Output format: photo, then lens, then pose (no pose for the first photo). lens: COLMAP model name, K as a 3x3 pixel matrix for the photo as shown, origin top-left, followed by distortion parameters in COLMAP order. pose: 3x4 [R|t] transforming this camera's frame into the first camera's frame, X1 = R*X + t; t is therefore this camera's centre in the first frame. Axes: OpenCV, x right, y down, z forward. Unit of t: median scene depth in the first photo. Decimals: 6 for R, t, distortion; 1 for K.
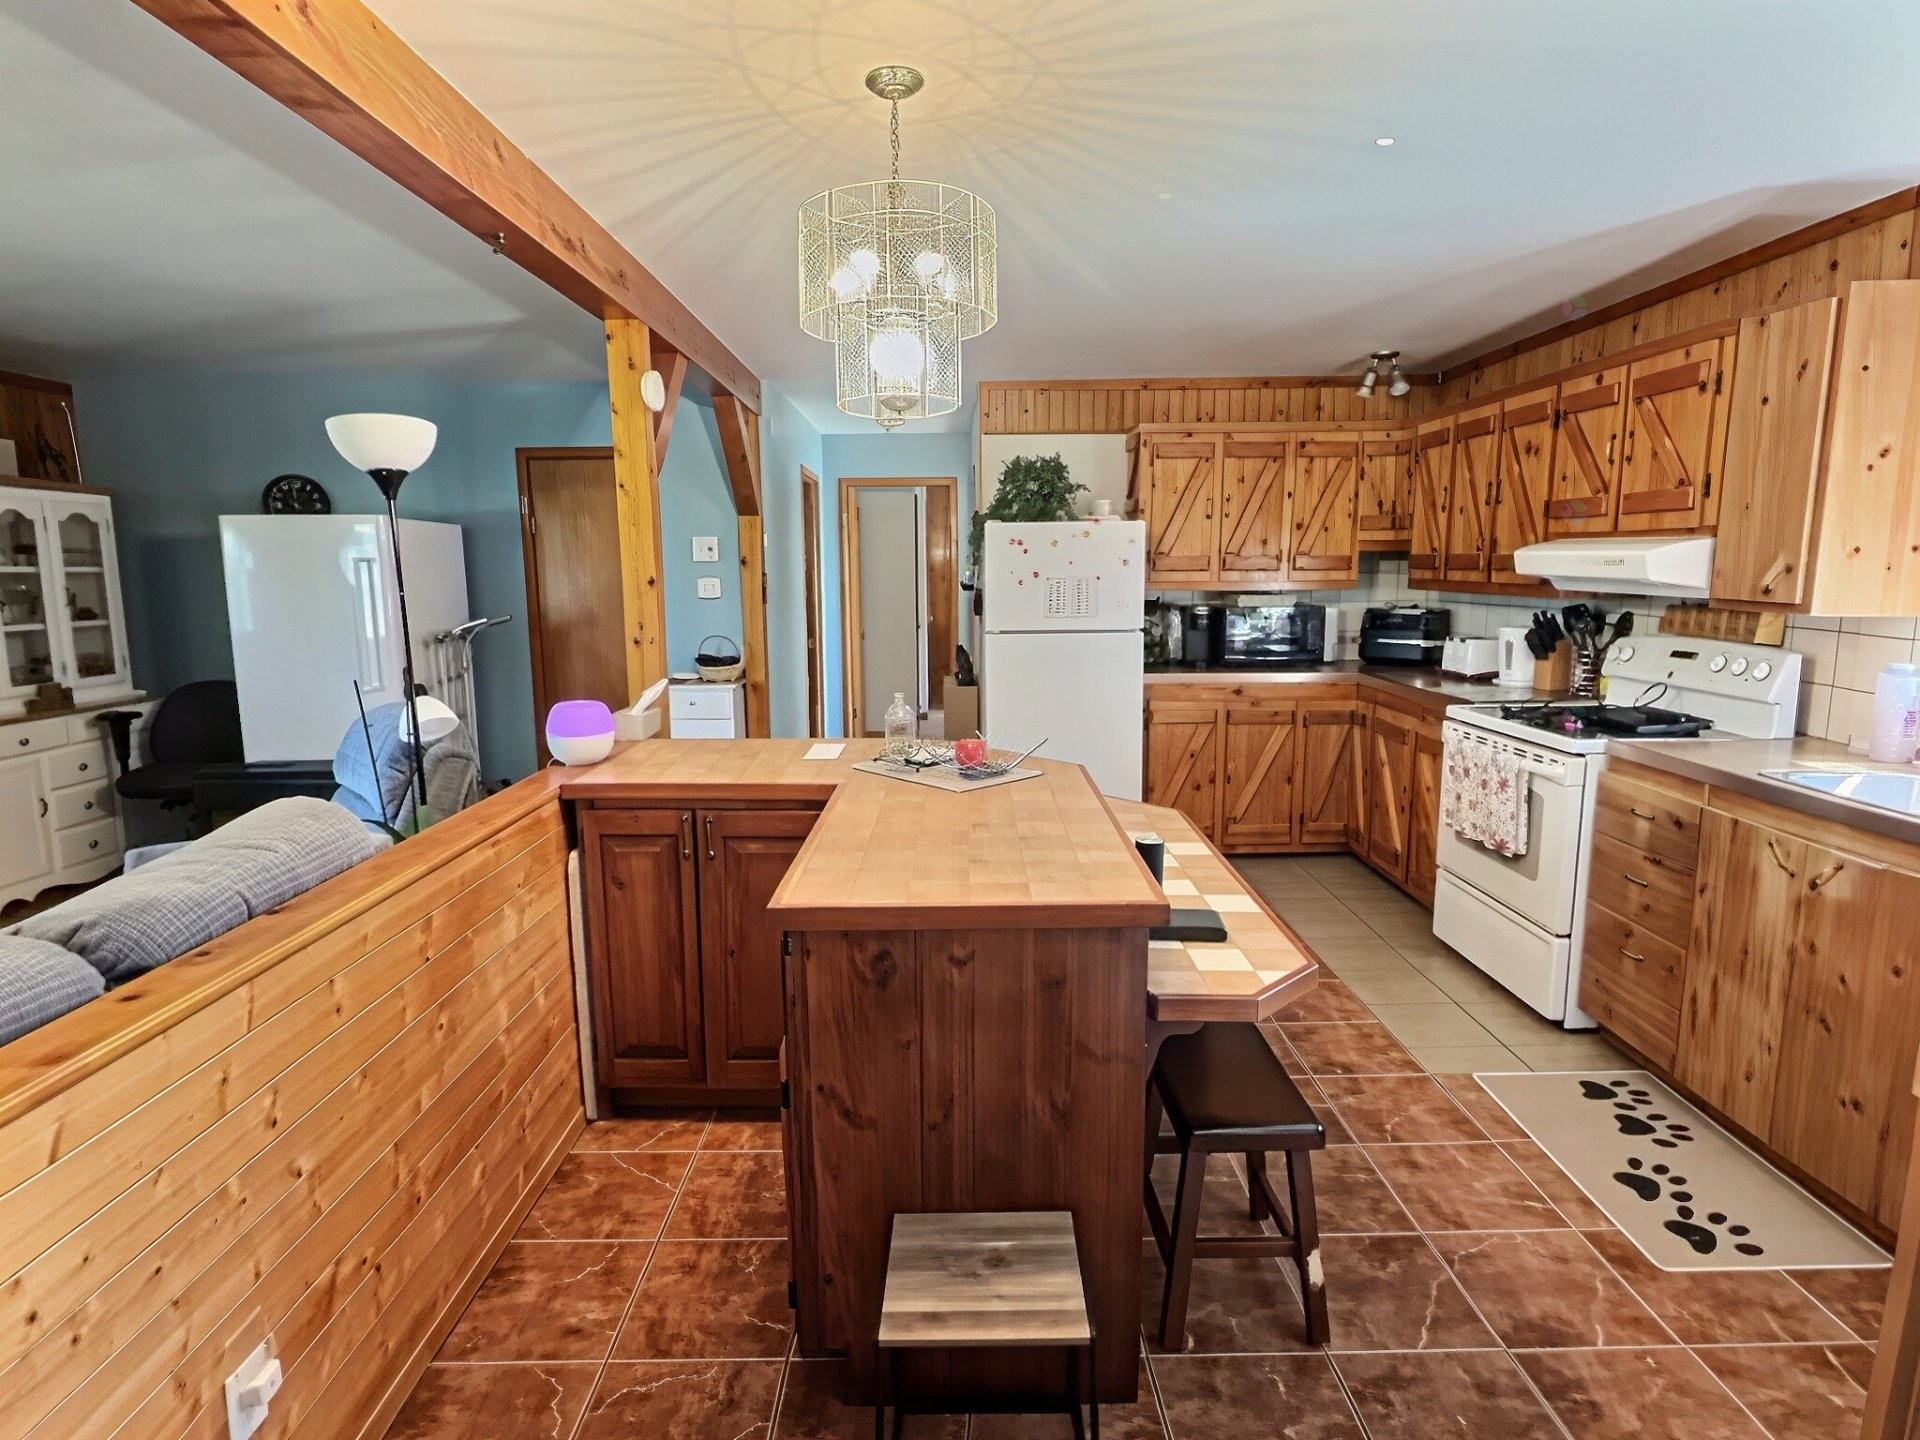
lens RADIAL K [[990.8, 0, 955.2], [0, 990.8, 712.3], [0, 0, 1]] dist [0.003789, 0.001516]
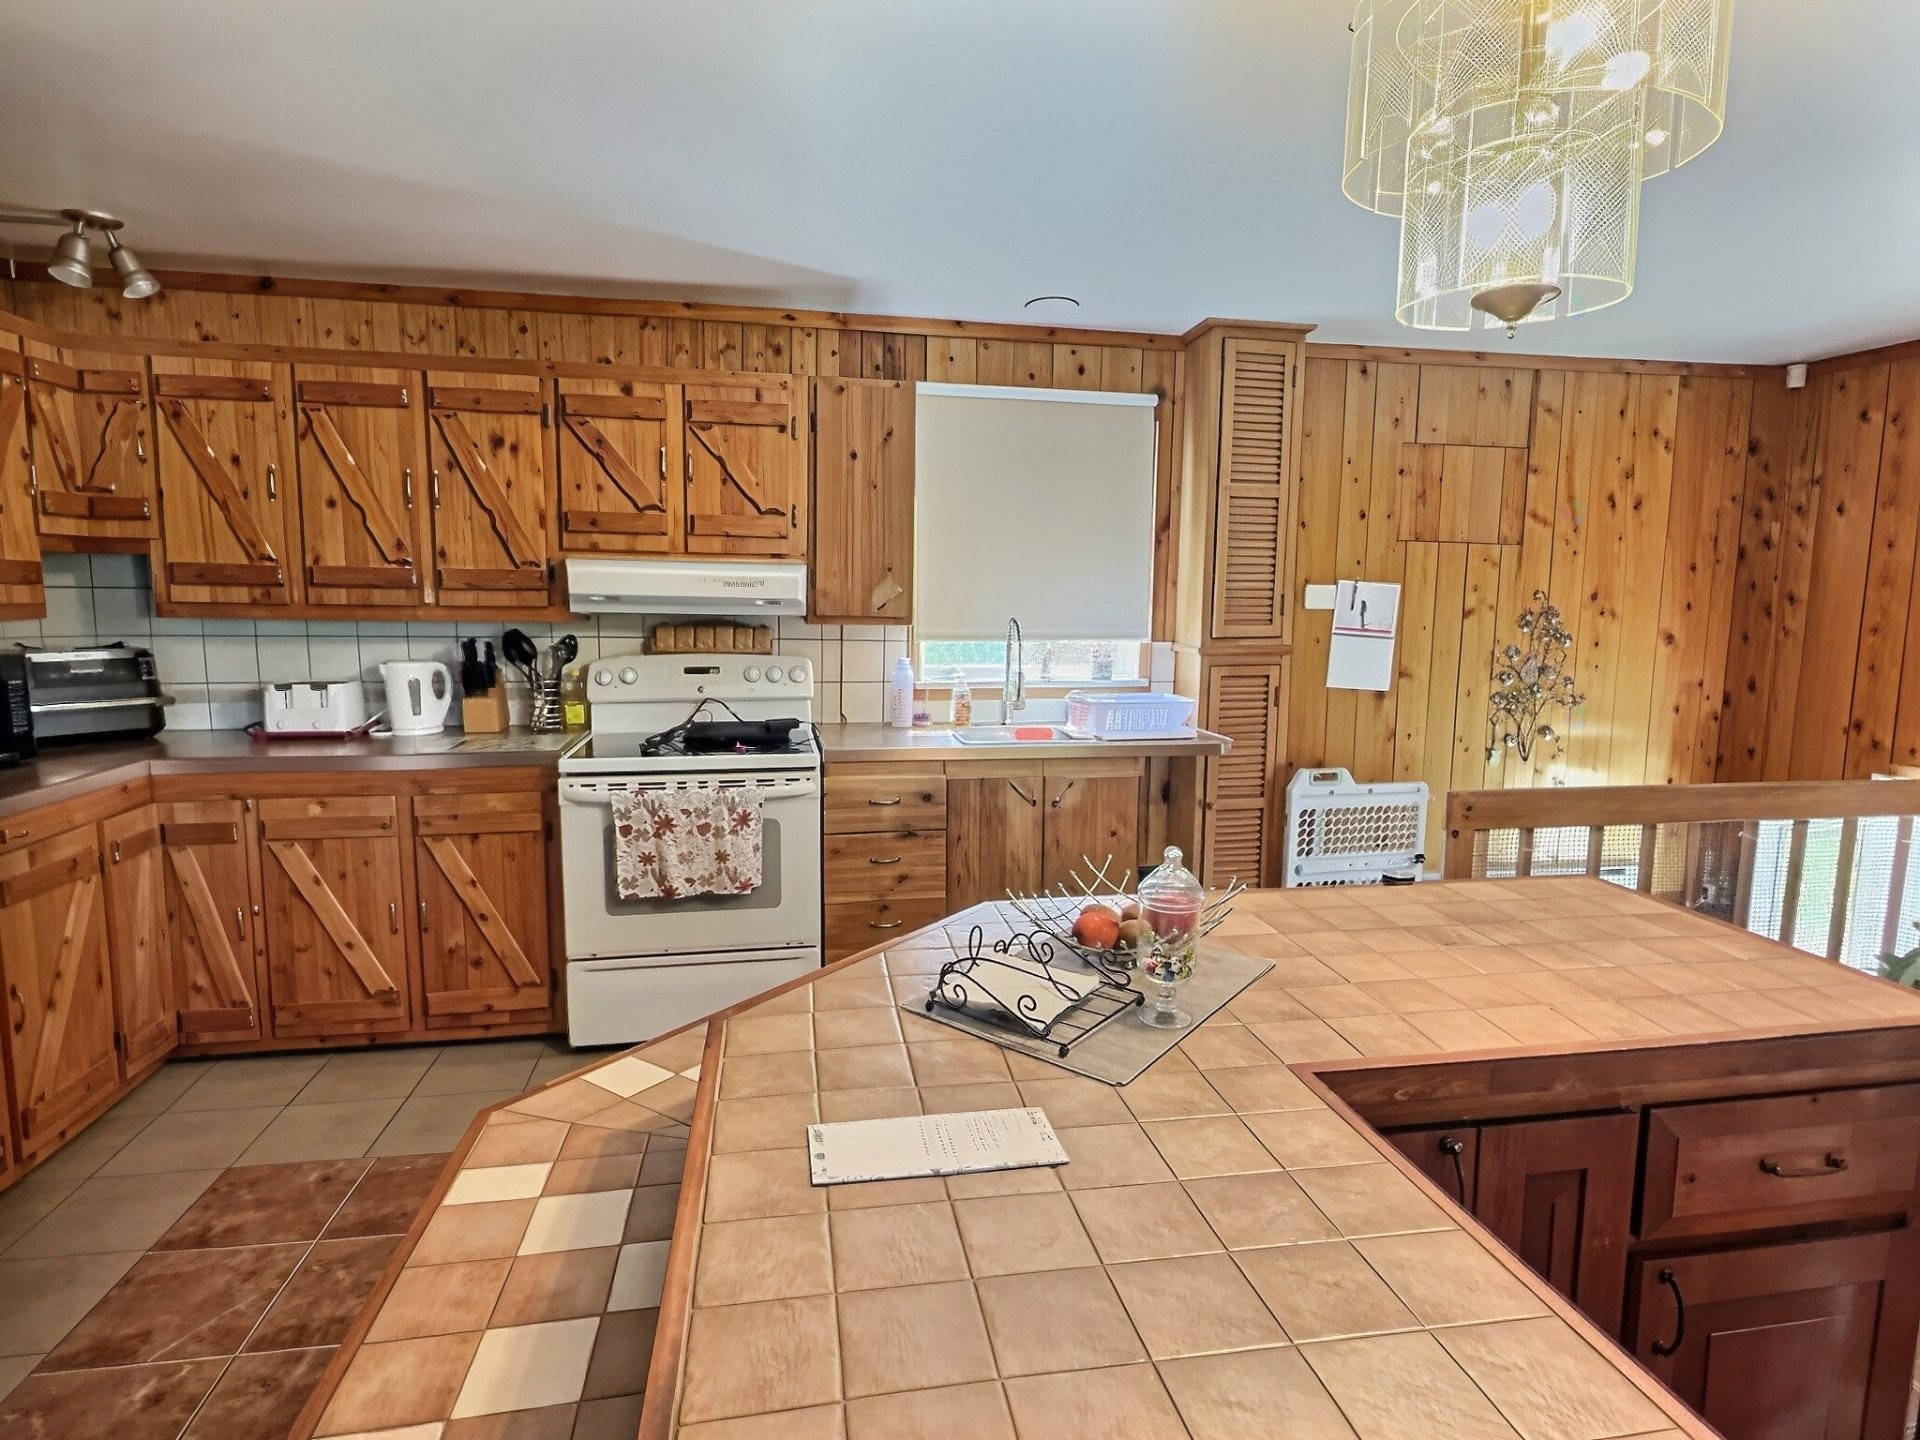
lens RADIAL K [[990.8, 0, 957.6], [0, 990.8, 719.6], [0, 0, 1]] dist [0.003789, 0.001516]
pose [[-0.175174, -0.115152, 0.977780, -0.252410], [0.135955, 0.980793, 0.139864, -0.081017], [-0.975105, 0.157435, -0.156154, 0.620147]]
